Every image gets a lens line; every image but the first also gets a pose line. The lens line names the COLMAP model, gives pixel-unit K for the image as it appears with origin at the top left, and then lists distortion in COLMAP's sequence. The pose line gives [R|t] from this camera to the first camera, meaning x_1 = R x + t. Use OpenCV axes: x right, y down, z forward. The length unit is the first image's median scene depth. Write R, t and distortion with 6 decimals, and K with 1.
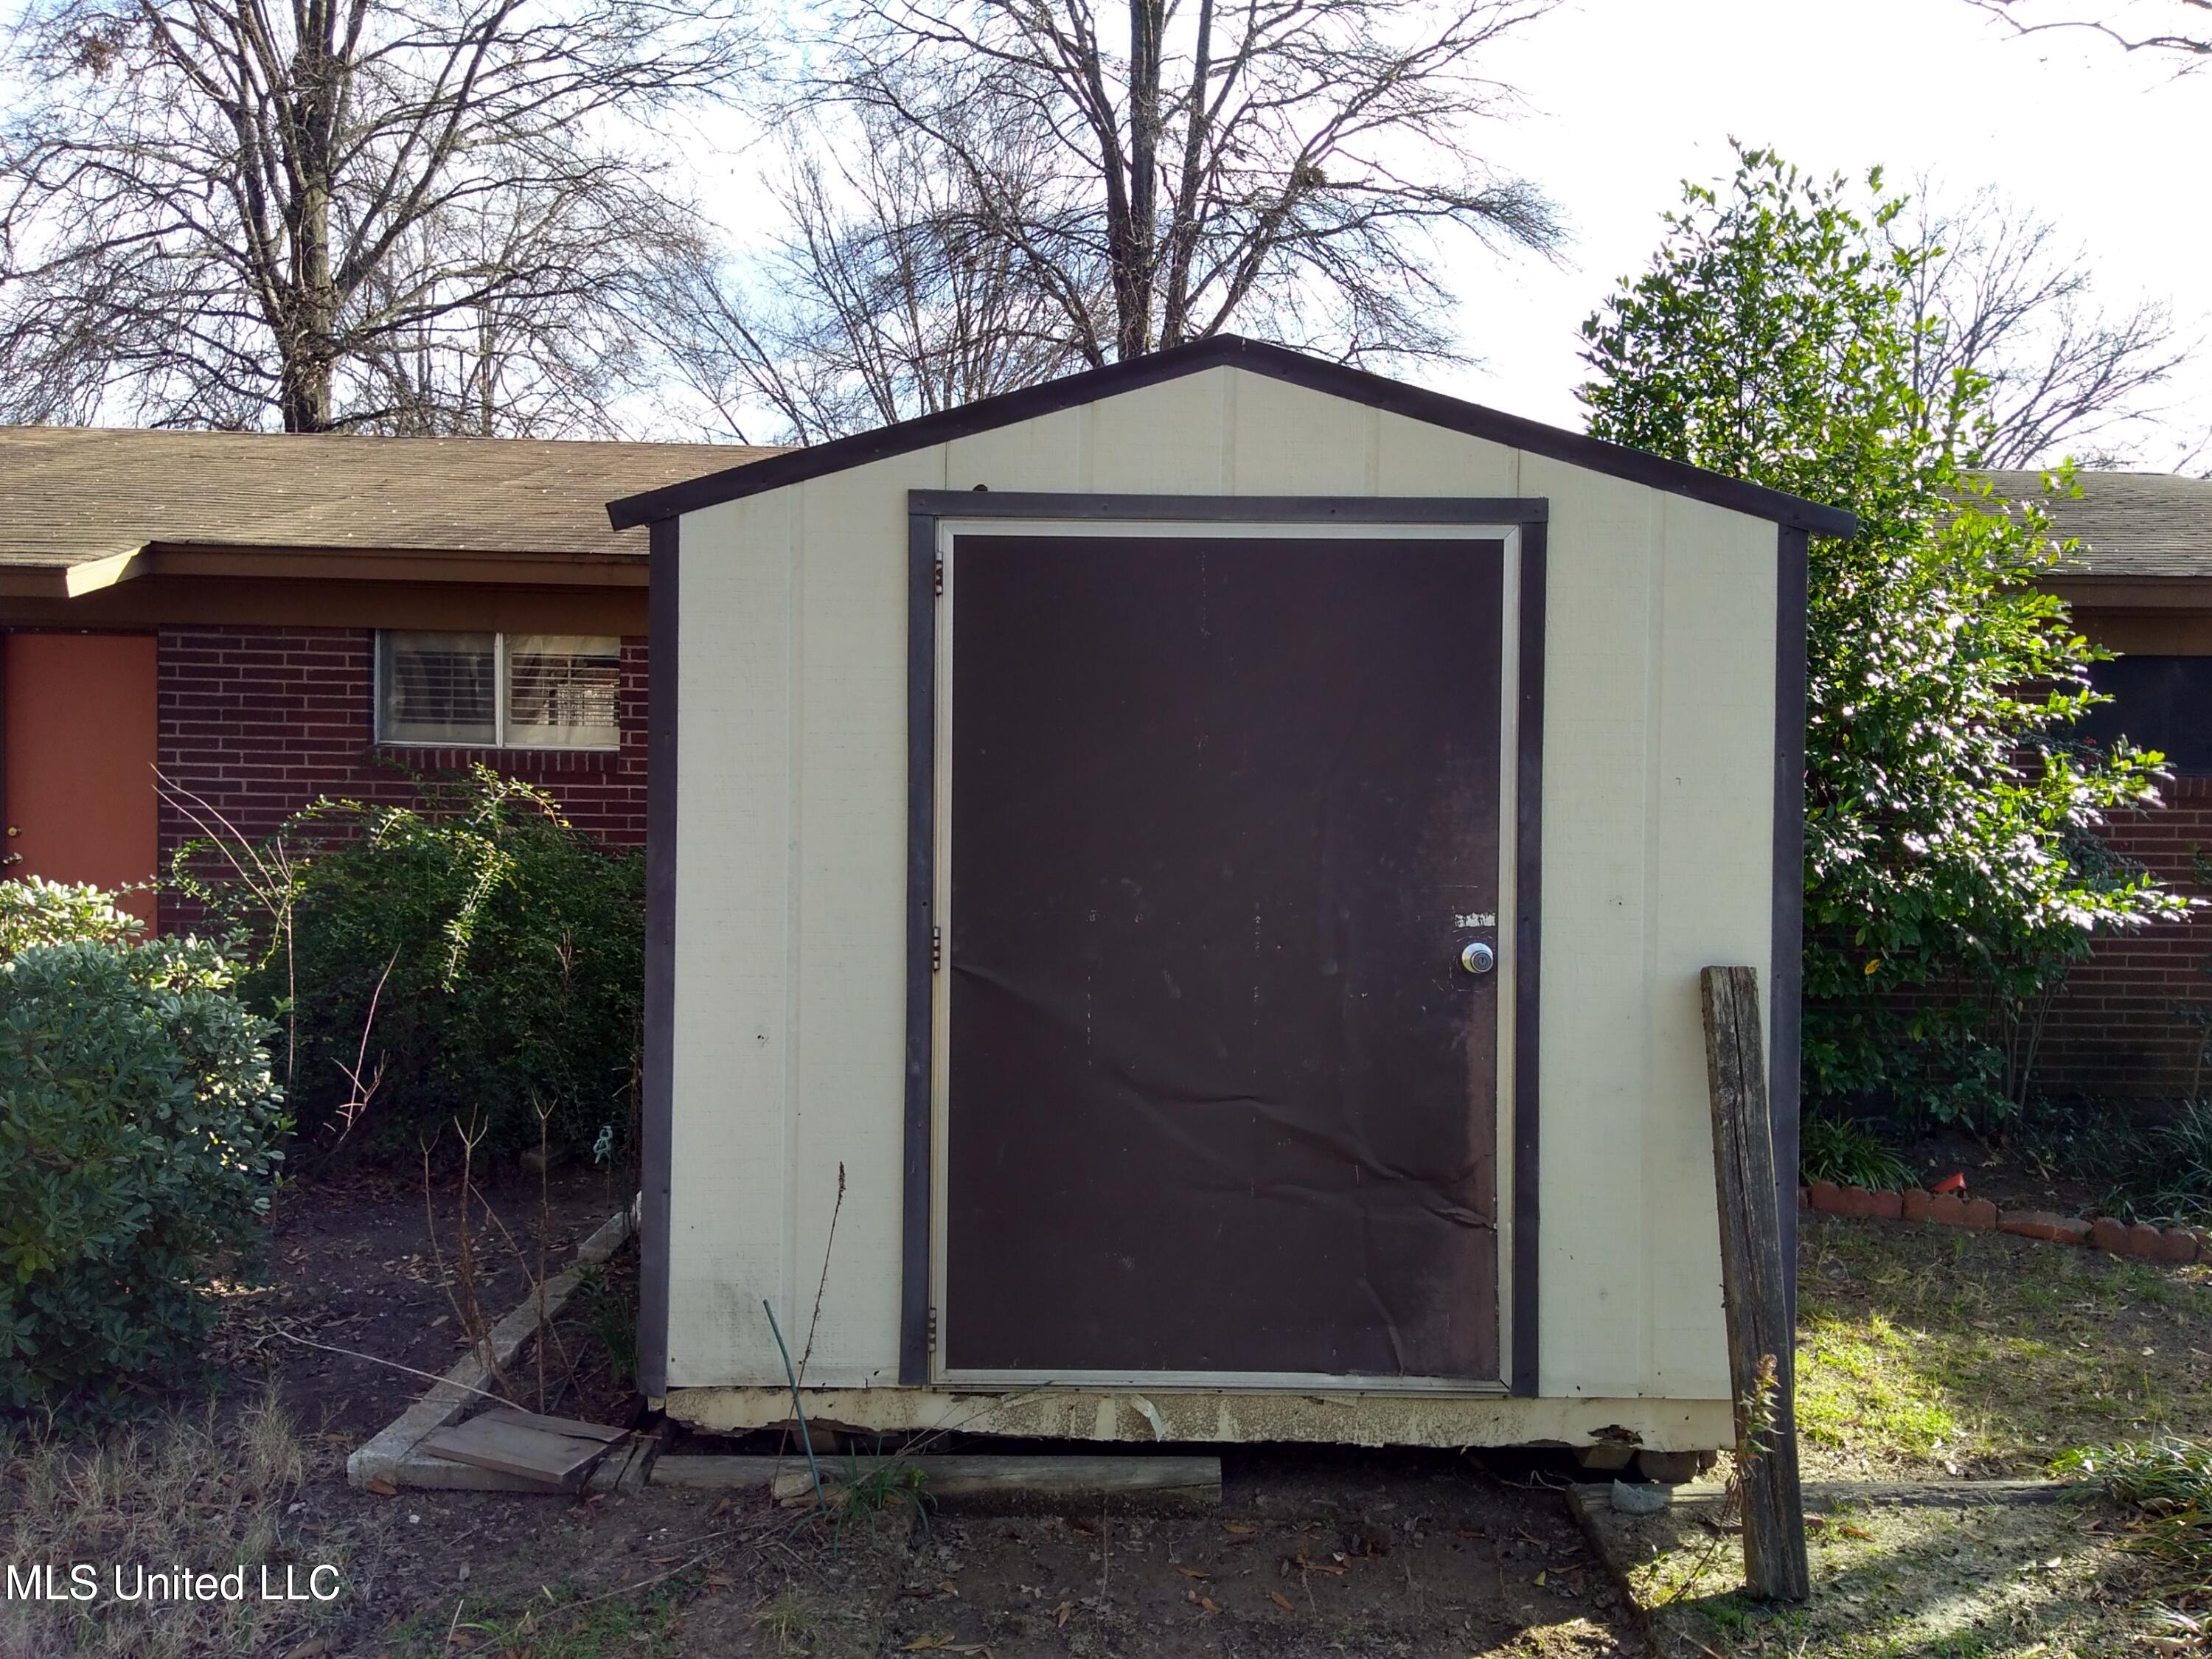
lens RADIAL K [[1768.6, 0, 1120.7], [0, 1768.6, 835.5], [0, 0, 1]] dist [0.084462, -0.134034]
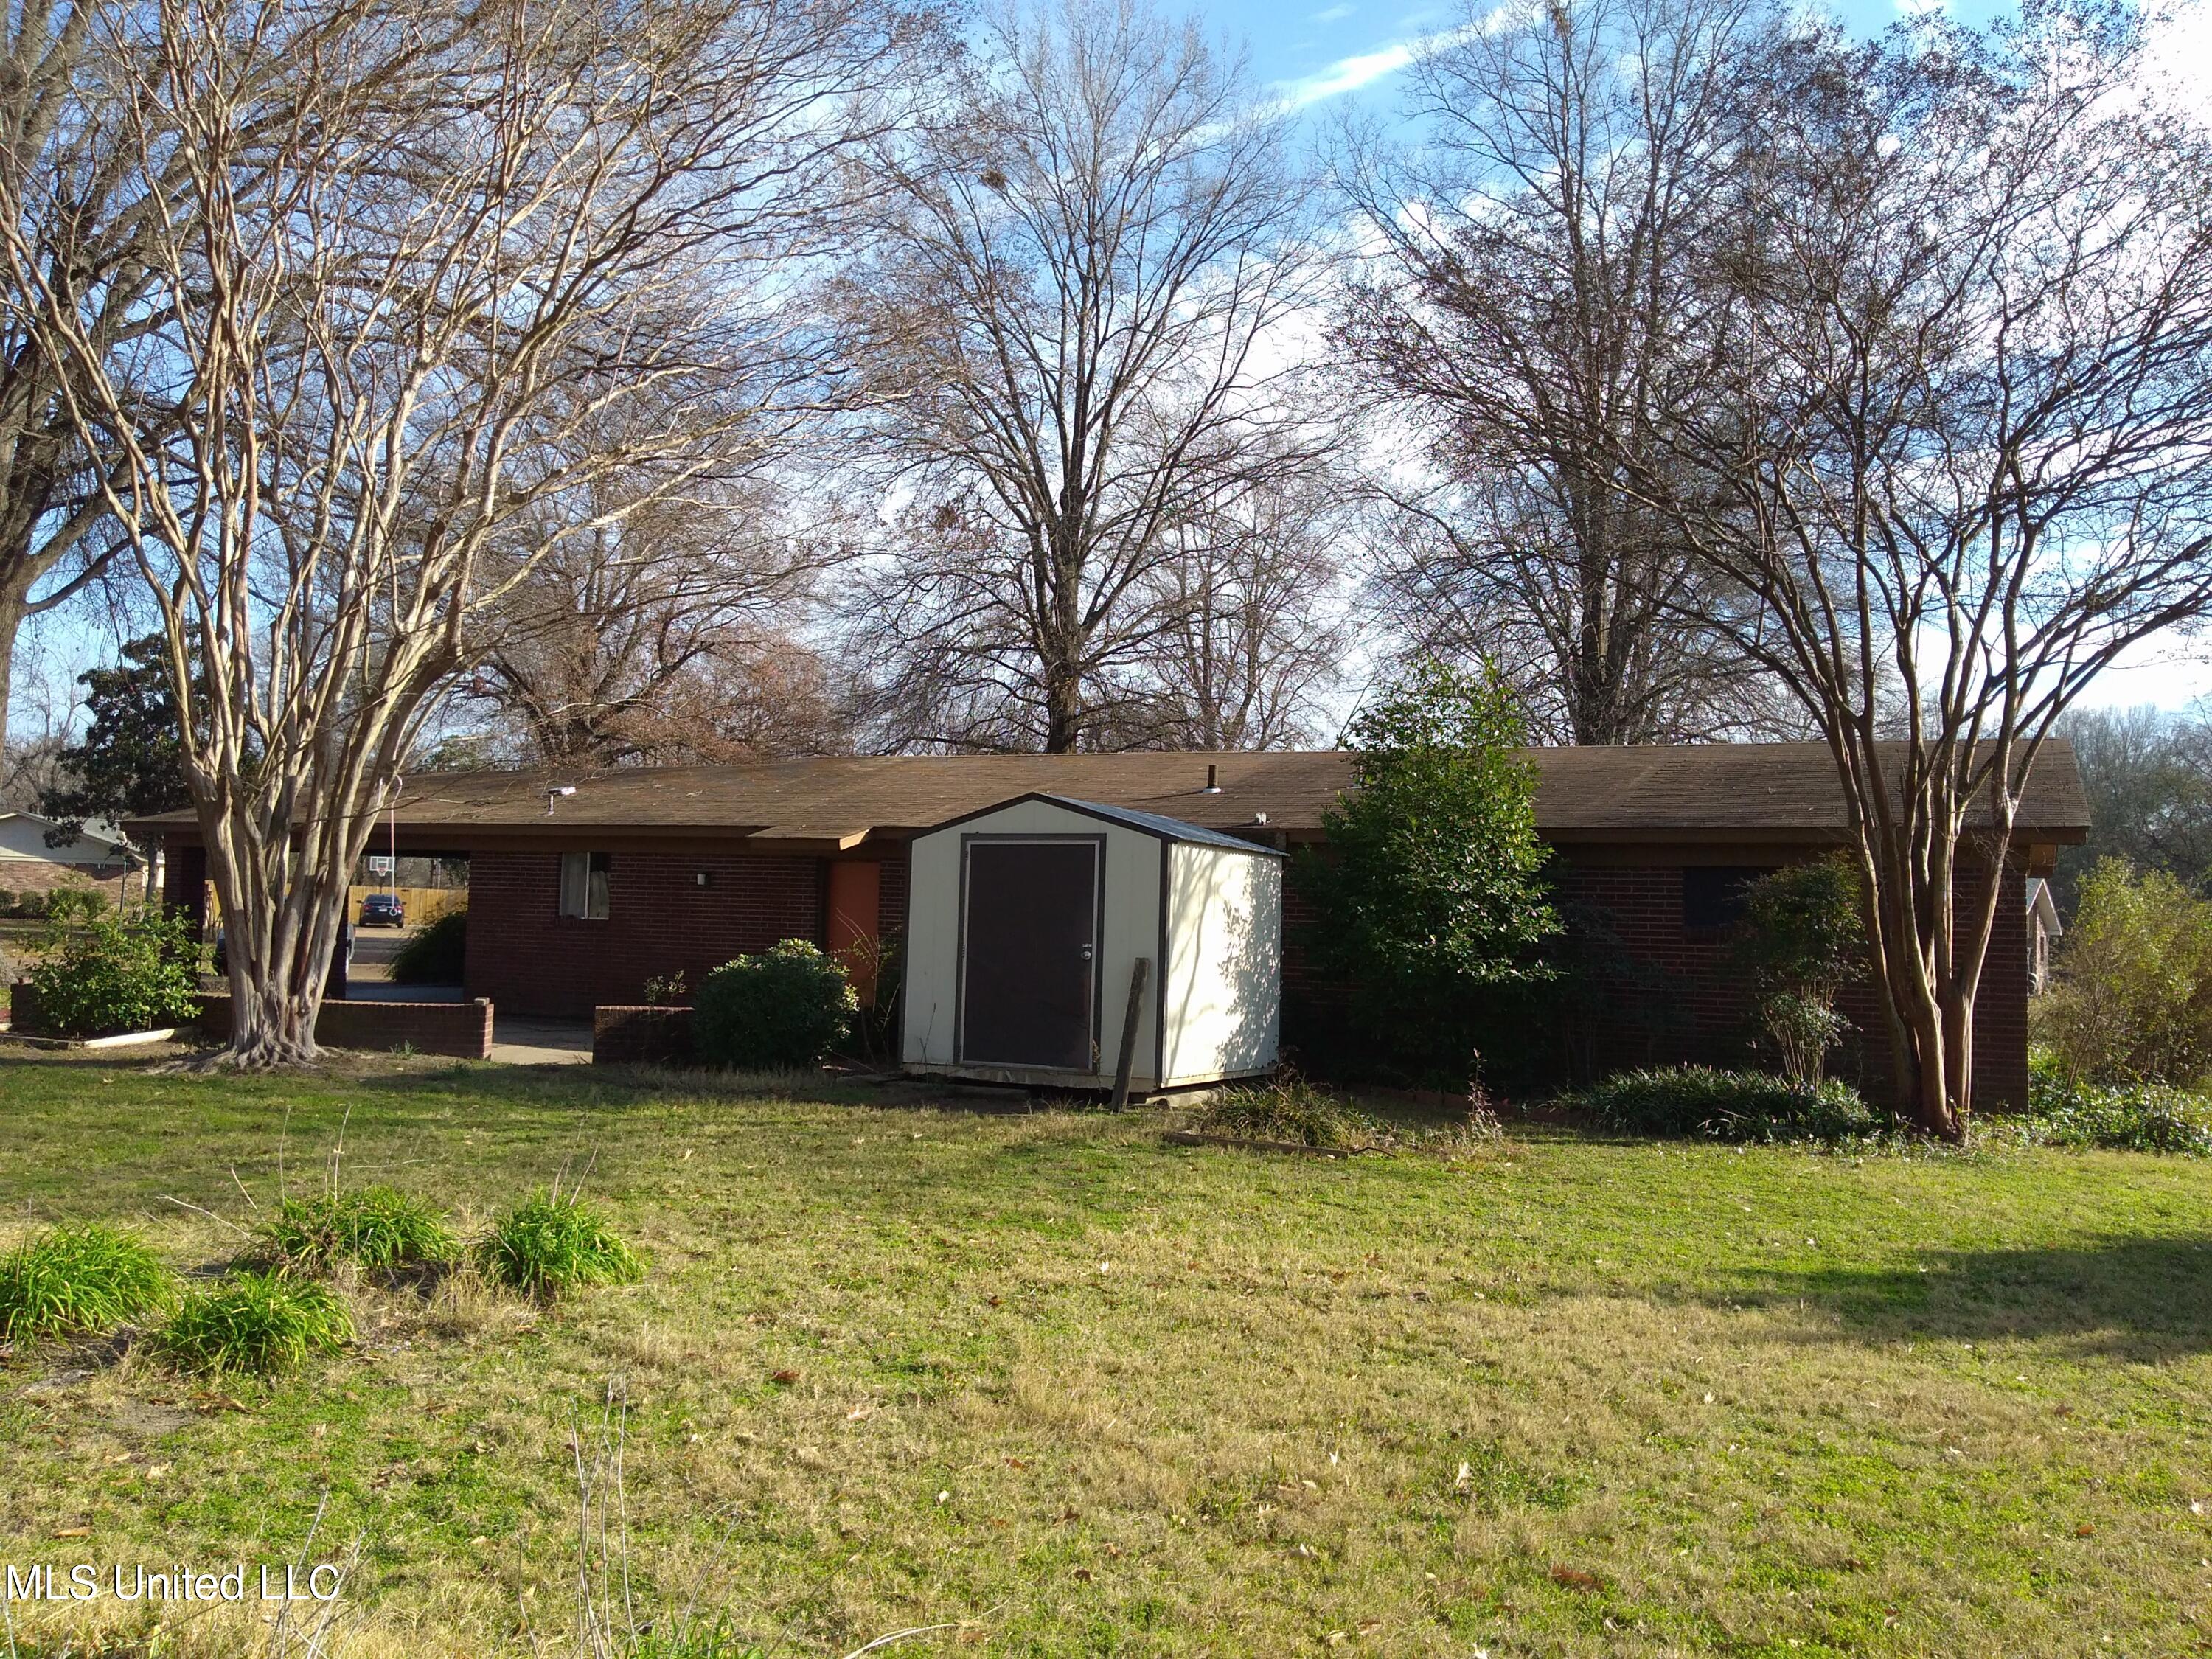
lens RADIAL K [[1768.6, 0, 1120.7], [0, 1768.6, 835.5], [0, 0, 1]] dist [0.084462, -0.134034]
pose [[0.891939, -0.014341, -0.451928, 1.919385], [-0.034585, 0.994405, -0.099814, 0.185375], [0.450831, 0.104659, 0.886453, -2.262201]]
